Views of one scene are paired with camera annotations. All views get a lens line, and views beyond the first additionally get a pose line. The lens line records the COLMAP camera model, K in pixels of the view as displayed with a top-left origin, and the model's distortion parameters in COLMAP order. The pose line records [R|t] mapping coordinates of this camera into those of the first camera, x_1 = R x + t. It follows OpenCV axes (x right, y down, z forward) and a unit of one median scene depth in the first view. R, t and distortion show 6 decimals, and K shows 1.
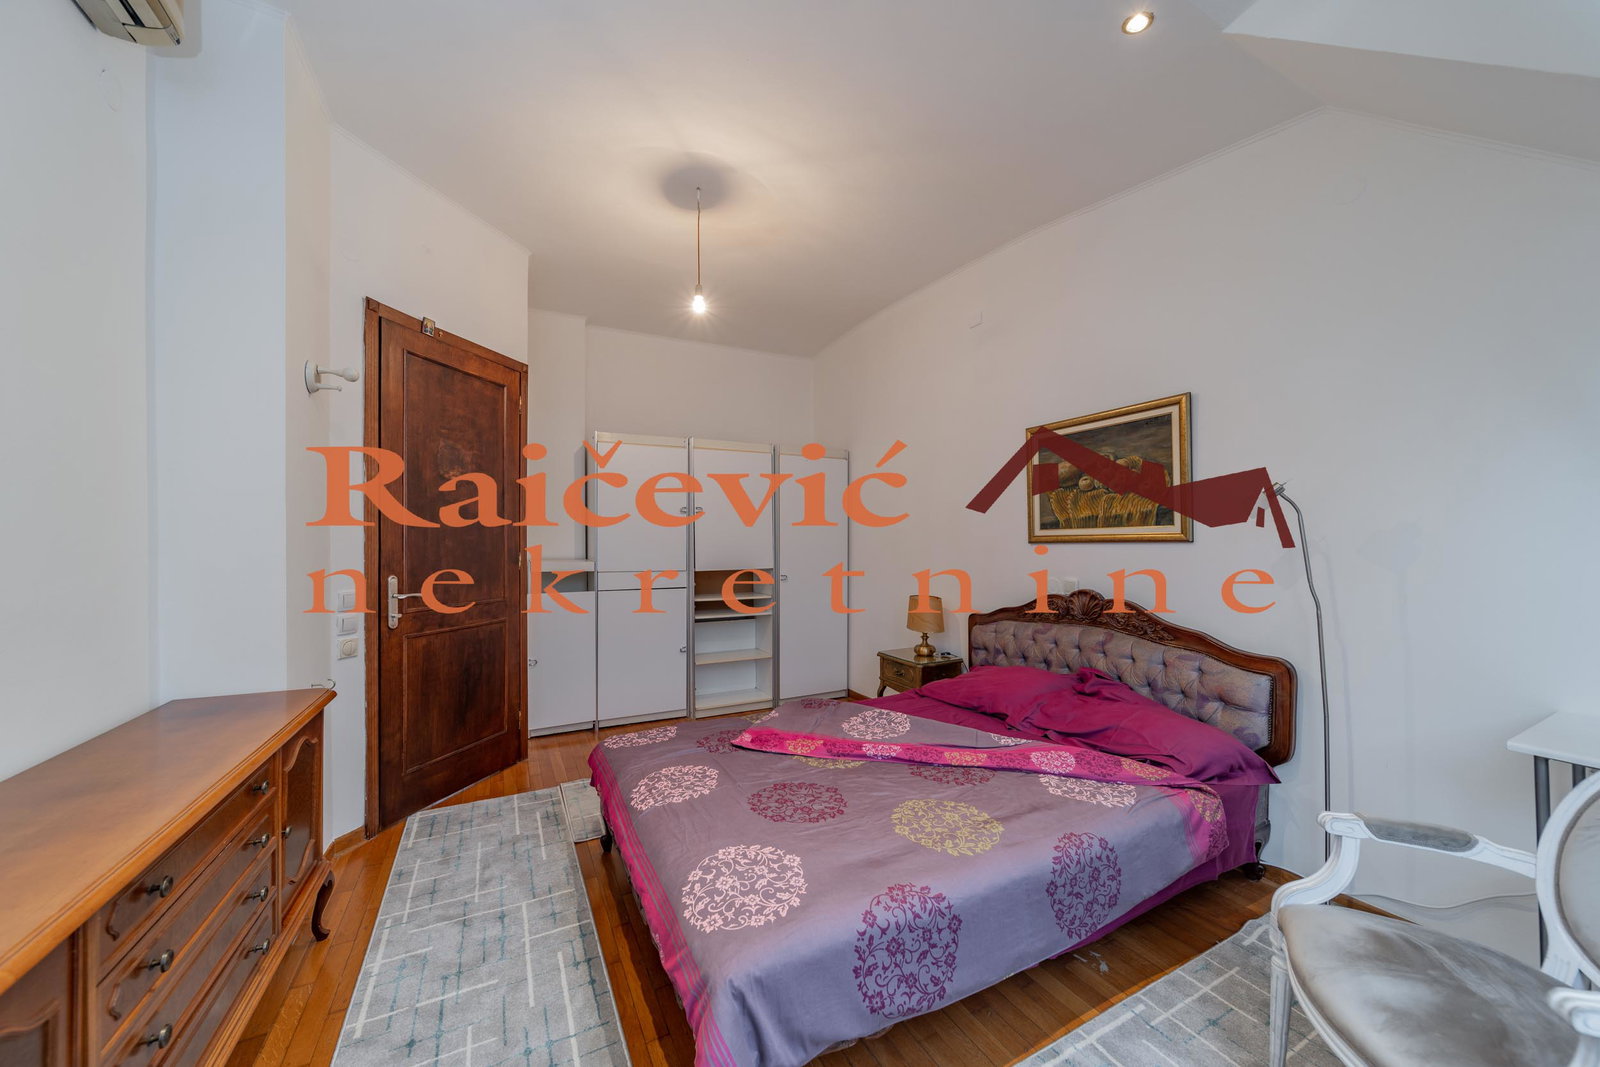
lens RADIAL K [[560.6, 0, 795.7], [0, 560.6, 539.7], [0, 0, 1]] dist [-0.000361, -0.000070]
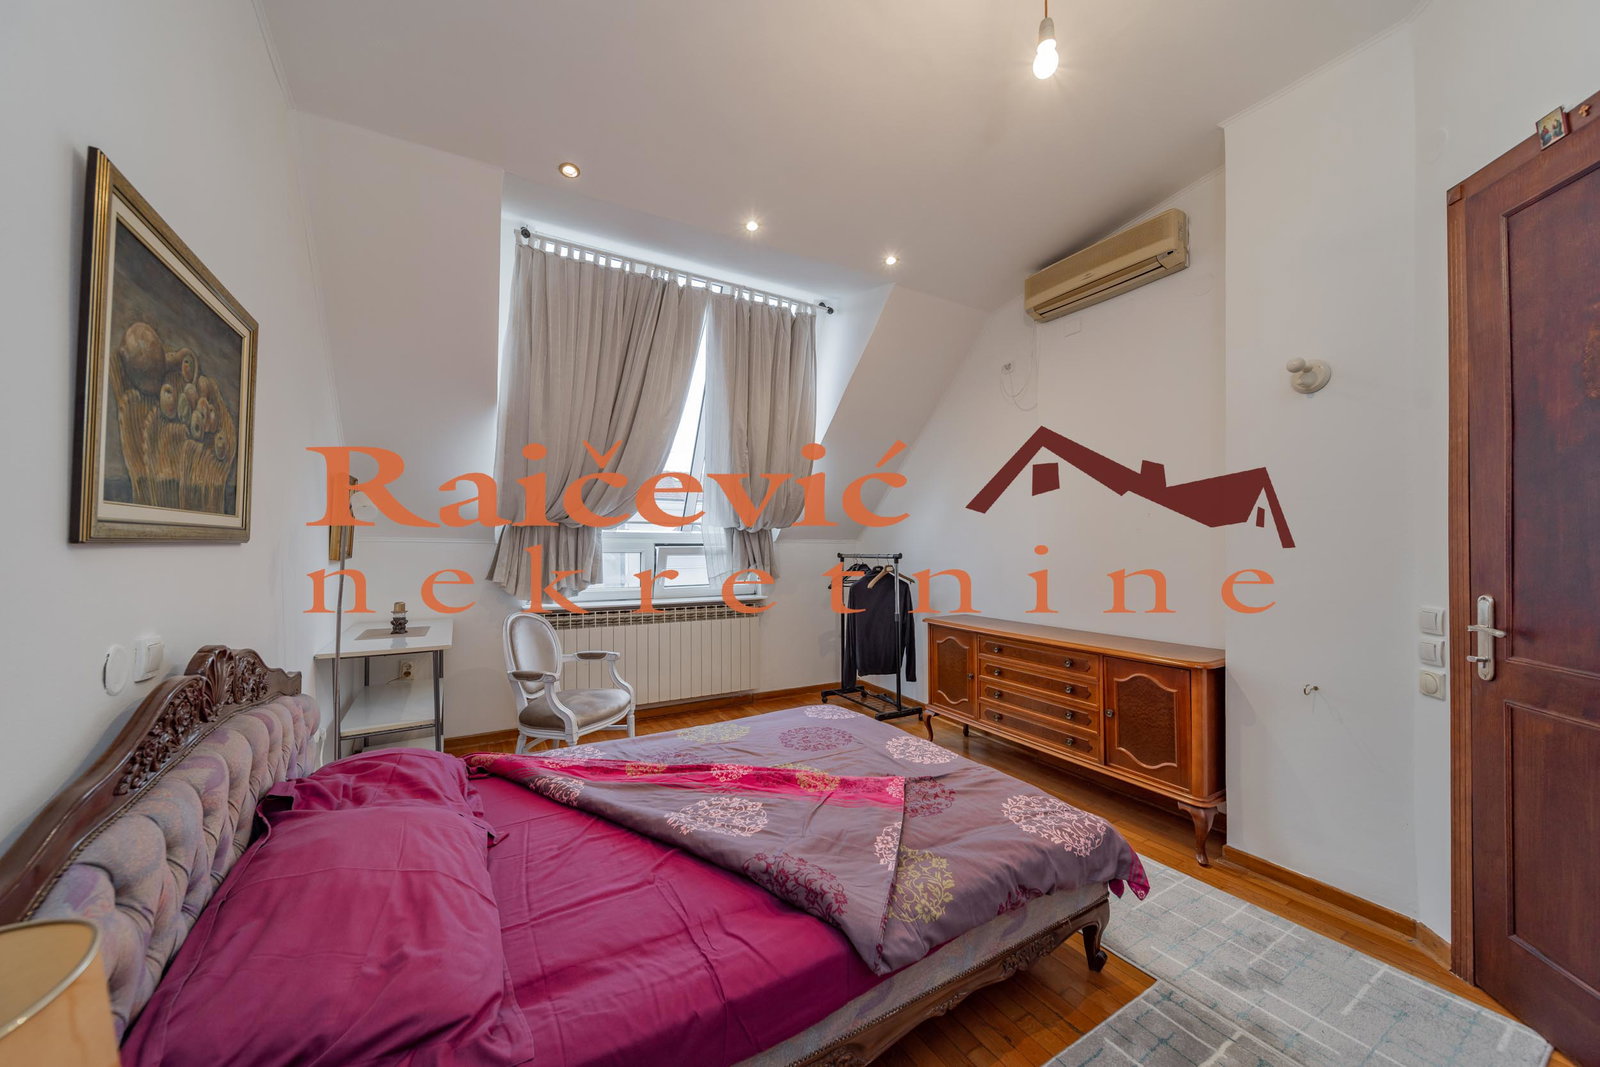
lens RADIAL K [[560.6, 0, 795.7], [0, 560.6, 539.7], [0, 0, 1]] dist [-0.000361, -0.000070]
pose [[-0.998963, 0.001244, -0.045519, 0.074471], [0.002067, 0.999835, -0.018051, 0.011744], [0.045489, -0.018126, -0.998800, 1.571864]]
